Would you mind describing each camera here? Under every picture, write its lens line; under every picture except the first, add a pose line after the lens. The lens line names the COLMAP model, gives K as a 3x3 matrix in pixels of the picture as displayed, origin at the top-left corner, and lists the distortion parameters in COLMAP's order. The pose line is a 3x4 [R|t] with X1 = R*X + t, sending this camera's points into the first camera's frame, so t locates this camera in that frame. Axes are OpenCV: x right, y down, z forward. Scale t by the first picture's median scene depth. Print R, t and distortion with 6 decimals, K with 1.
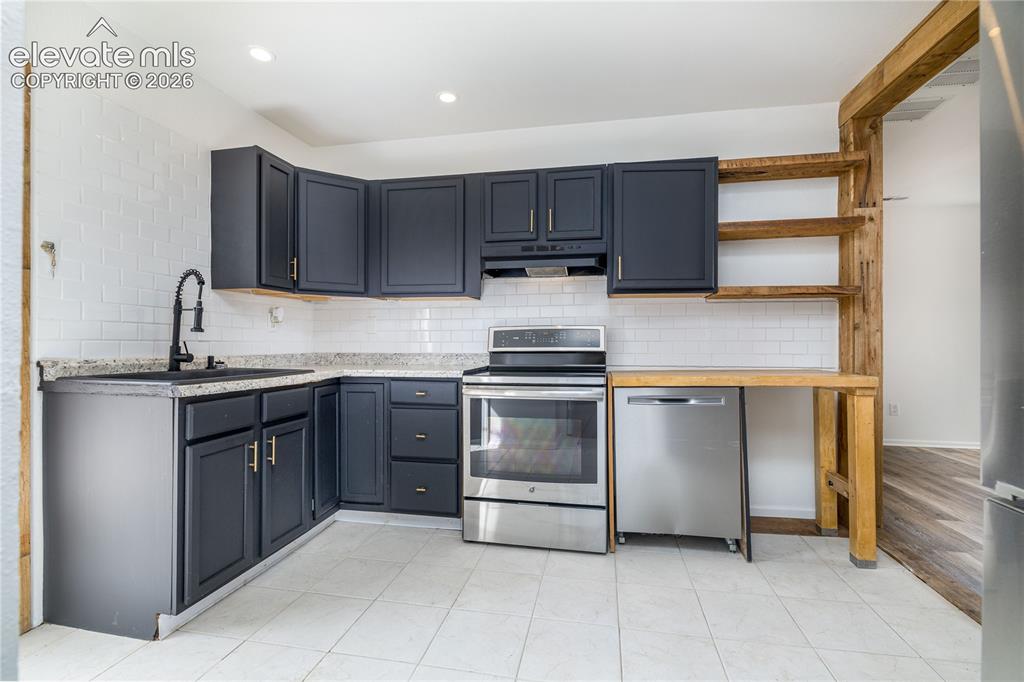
lens RADIAL K [[462.0, 0, 512.0], [0, 462.0, 341.0], [0, 0, 1]] dist [-0.004991, 0.000145]
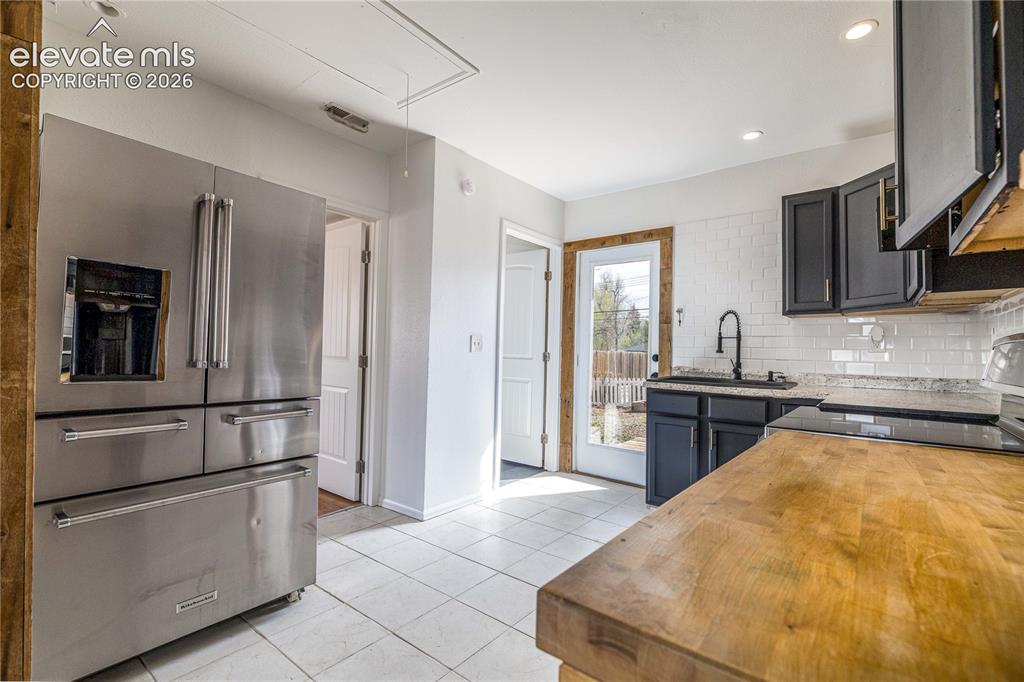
lens RADIAL K [[462.0, 0, 512.0], [0, 462.0, 341.0], [0, 0, 1]] dist [-0.004991, 0.000145]
pose [[-0.455204, -0.033017, -0.889775, 0.925320], [-0.016410, 0.999454, -0.028691, -0.004031], [0.890236, 0.001541, -0.455497, 1.064433]]
